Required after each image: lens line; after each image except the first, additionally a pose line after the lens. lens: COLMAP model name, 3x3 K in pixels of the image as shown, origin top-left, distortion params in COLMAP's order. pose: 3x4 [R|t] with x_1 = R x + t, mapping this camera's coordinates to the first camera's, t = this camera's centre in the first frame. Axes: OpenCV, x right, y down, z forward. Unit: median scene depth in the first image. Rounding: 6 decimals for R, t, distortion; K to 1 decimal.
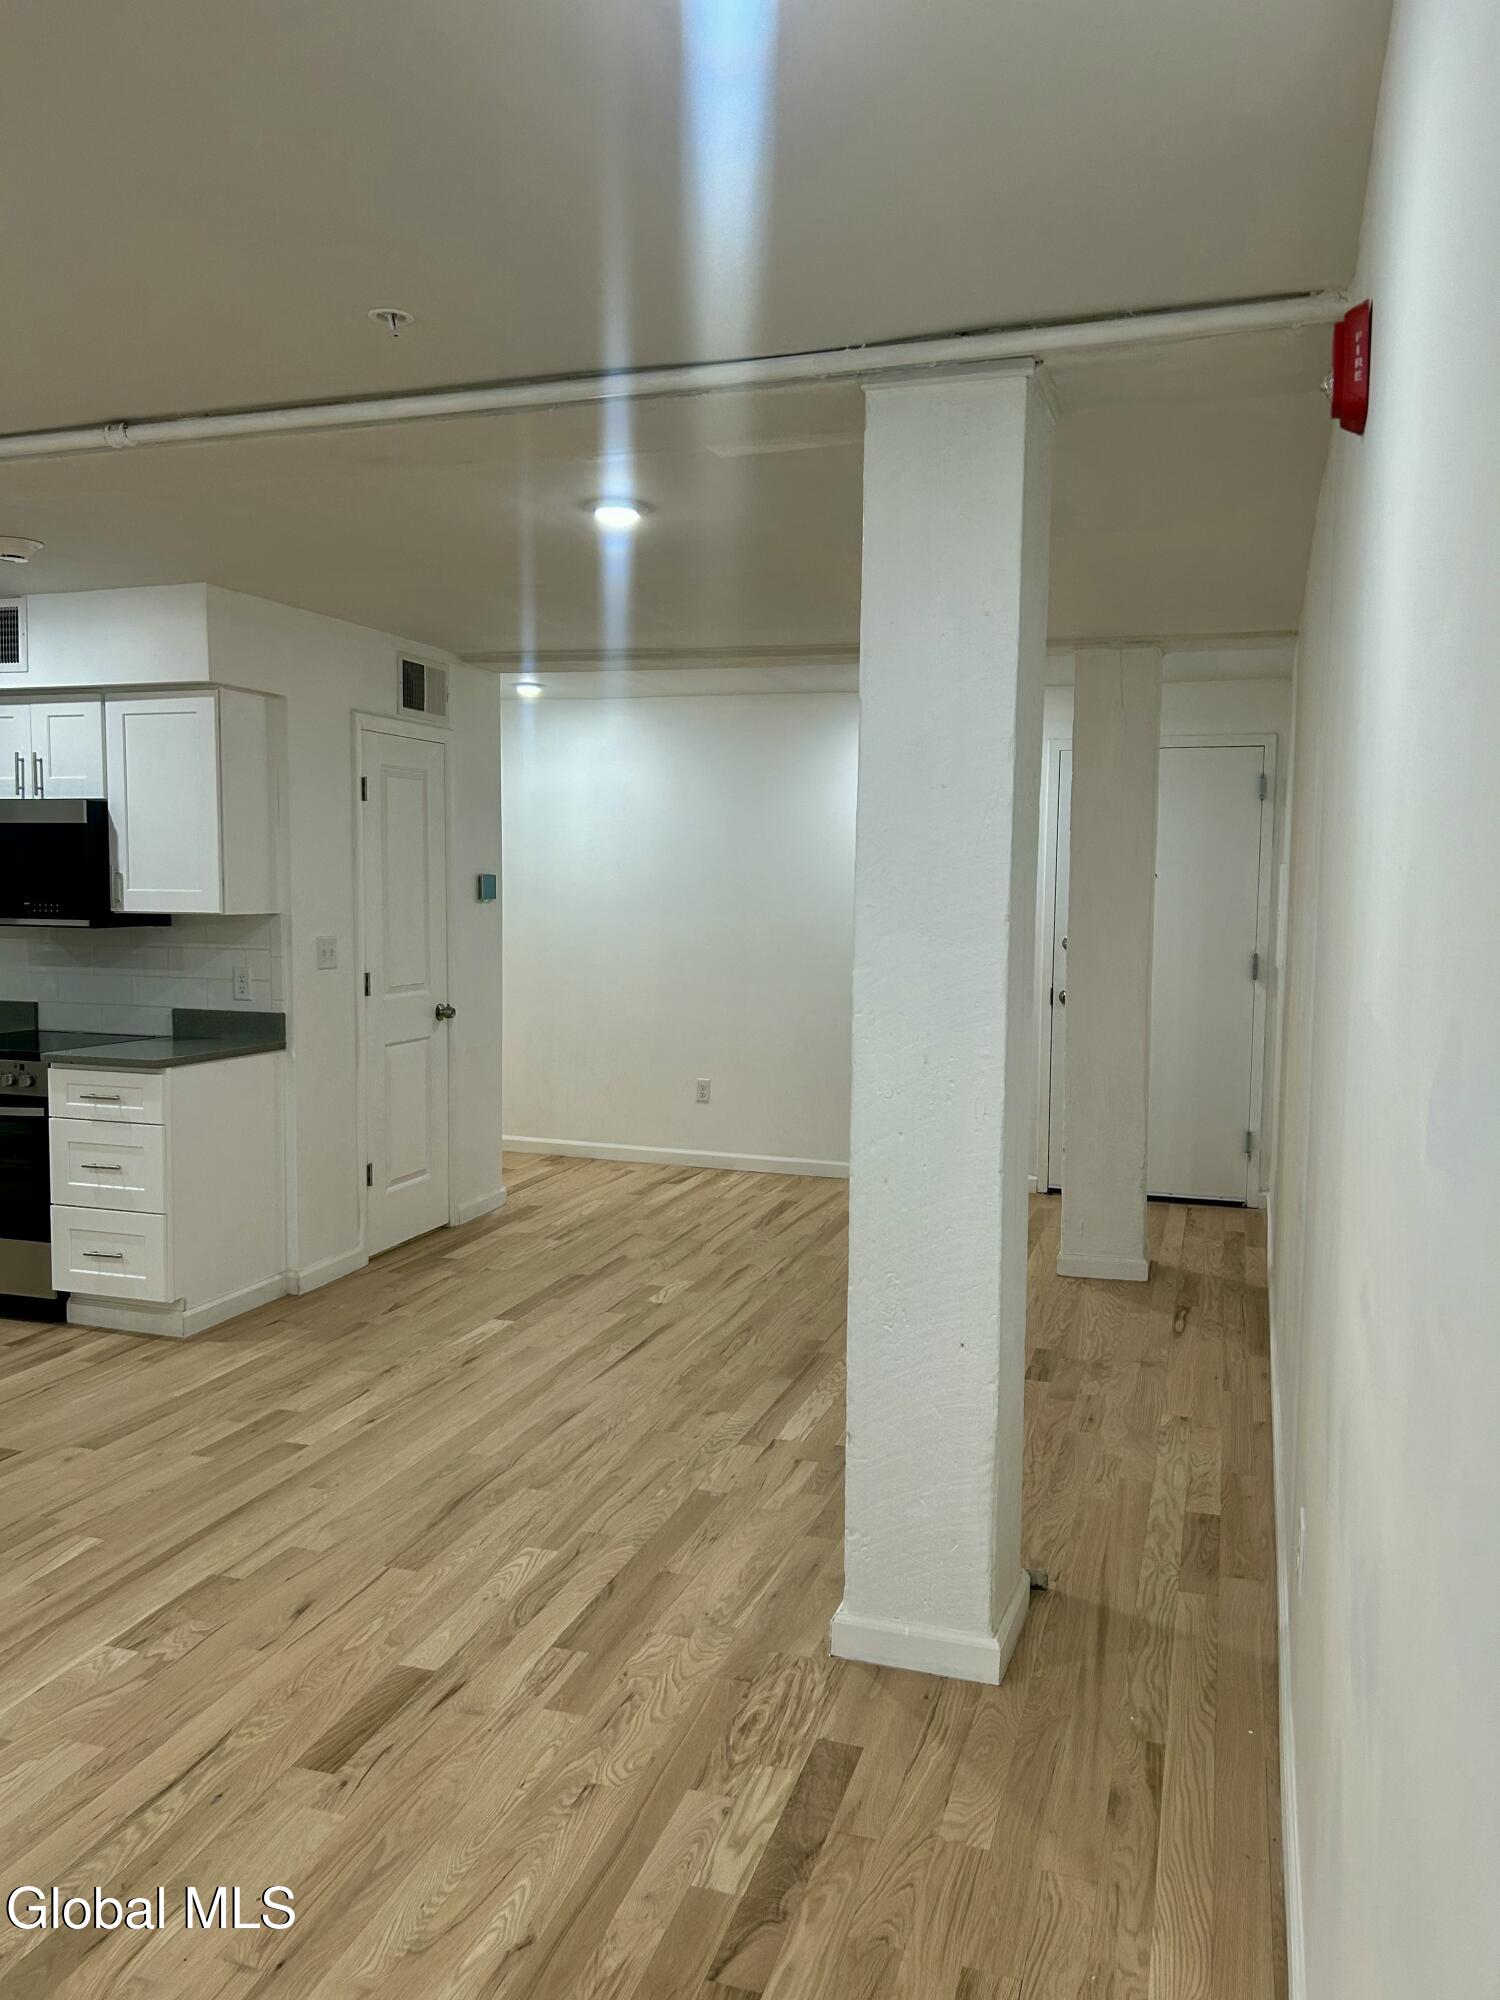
lens RADIAL K [[1514.2, 0, 761.7], [0, 1514.2, 1002.5], [0, 0, 1]] dist [0.060660, -0.068174]
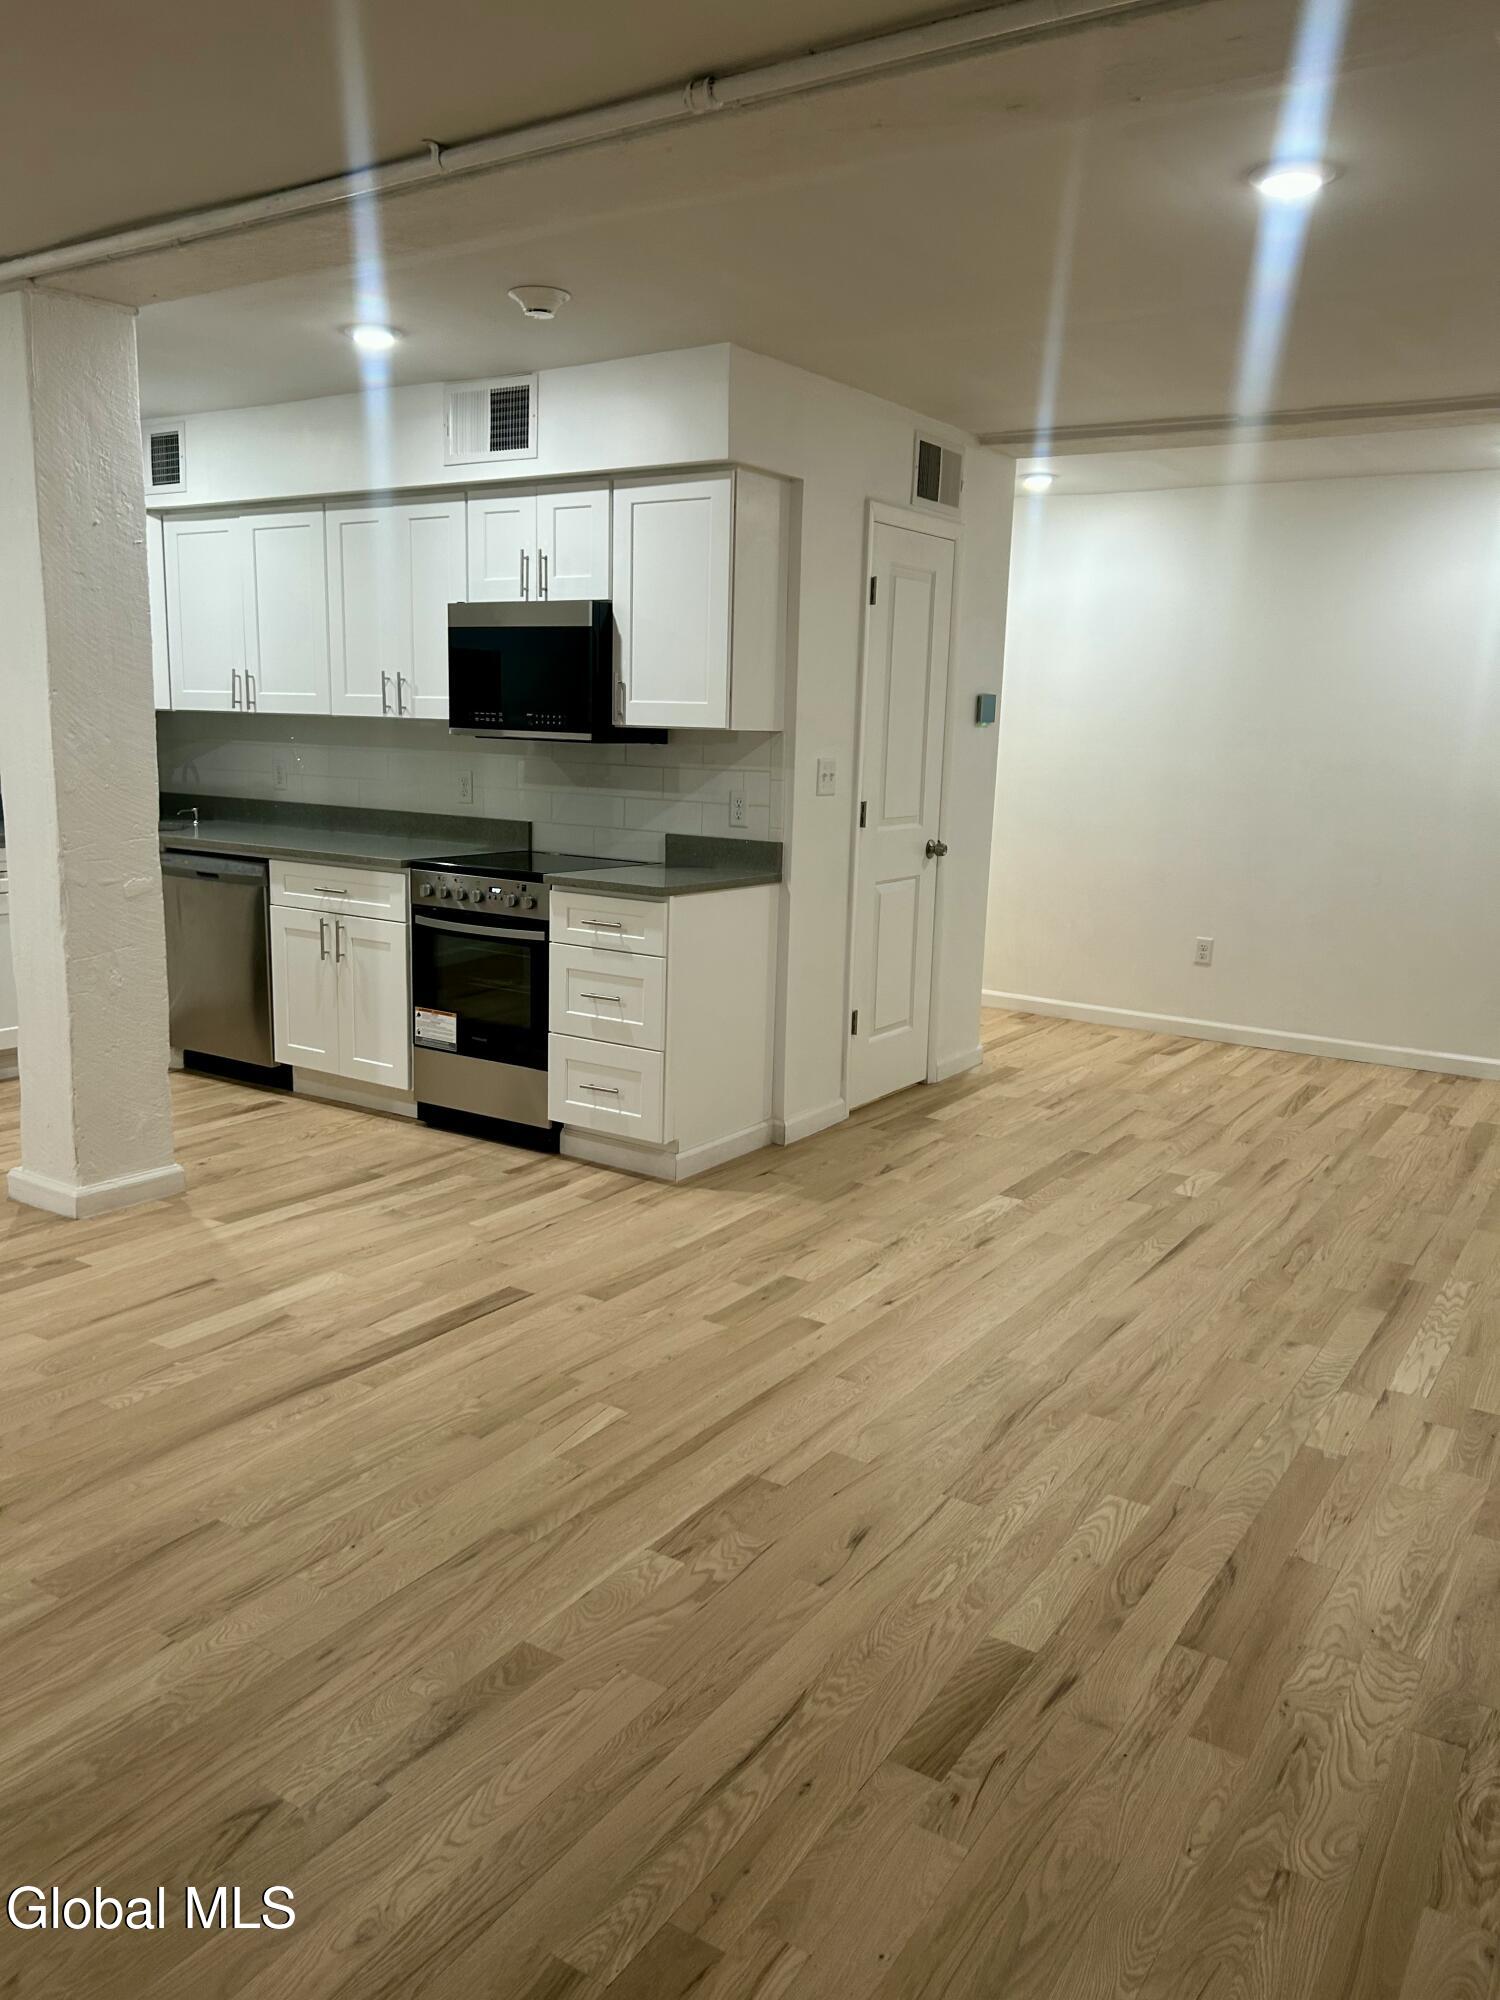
lens RADIAL K [[1511.2, 0, 737.6], [0, 1511.2, 1008.7], [0, 0, 1]] dist [0.058913, -0.056014]
pose [[0.962112, 0.067035, -0.264285, -0.107190], [-0.039193, 0.993241, 0.109252, 0.009726], [0.269822, -0.094755, 0.958237, 0.131822]]
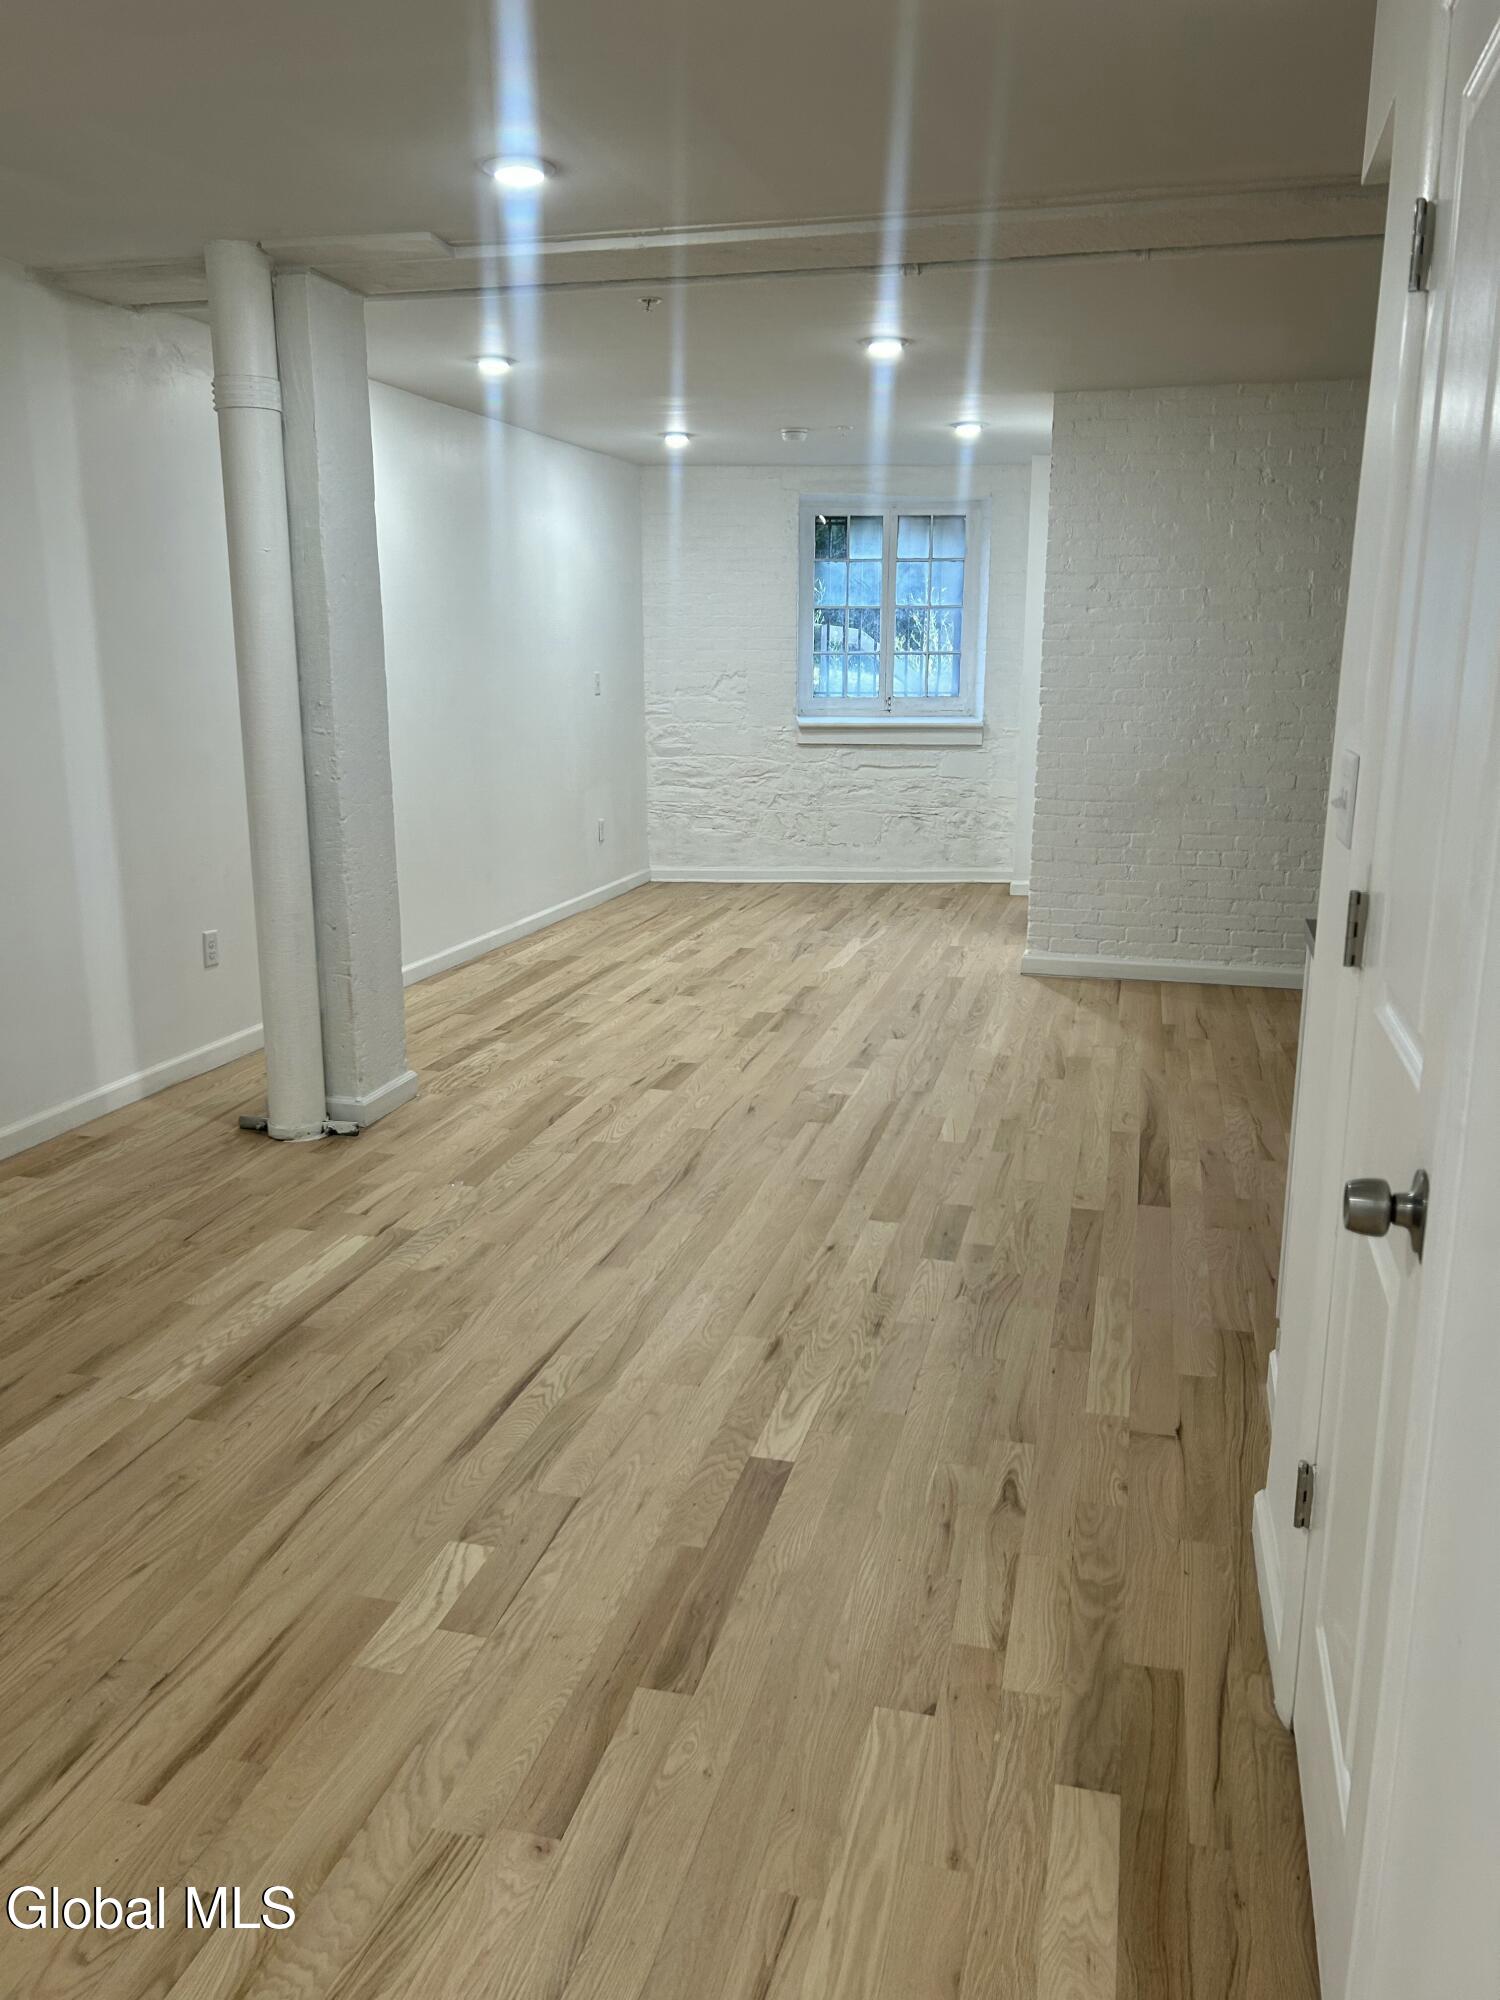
lens RADIAL K [[1494.0, 0, 750.0], [0, 1494.0, 1000.0], [0, 0, 1]] dist [0.153869, -0.374442]
pose [[-0.998917, -0.002586, -0.046450, -0.152393], [-0.016470, 0.953451, 0.301099, -0.110697], [0.043509, 0.301538, -0.952461, 1.606438]]
